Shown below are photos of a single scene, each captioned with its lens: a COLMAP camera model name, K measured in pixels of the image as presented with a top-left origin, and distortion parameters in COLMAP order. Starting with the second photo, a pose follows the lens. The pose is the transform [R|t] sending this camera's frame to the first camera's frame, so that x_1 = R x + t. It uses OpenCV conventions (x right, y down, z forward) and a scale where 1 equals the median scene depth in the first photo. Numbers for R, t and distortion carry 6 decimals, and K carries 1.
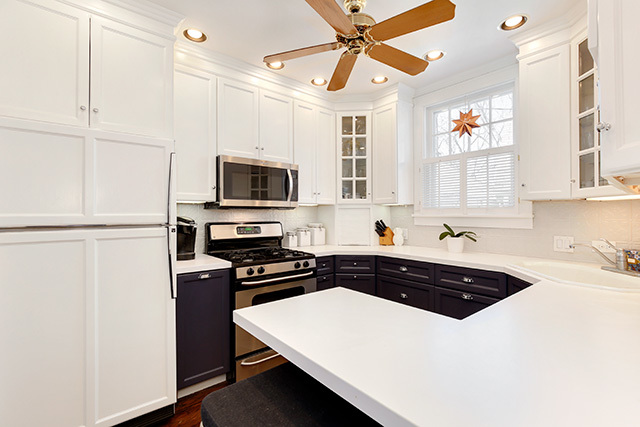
lens RADIAL K [[288.8, 0, 319.9], [0, 288.8, 212.0], [0, 0, 1]] dist [-0.004099, -0.001045]
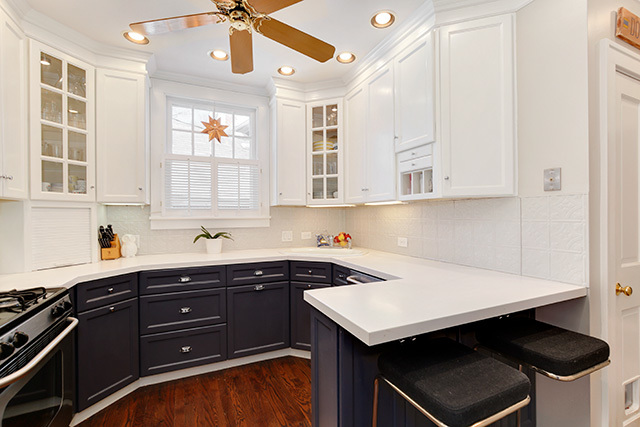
lens RADIAL K [[288.8, 0, 320.7], [0, 288.8, 215.4], [0, 0, 1]] dist [-0.004099, -0.001045]
pose [[0.256665, 0.000662, 0.966500, -0.375747], [0.003377, 0.999993, -0.001581, 0.007131], [-0.966494, 0.003669, 0.256661, 0.331287]]
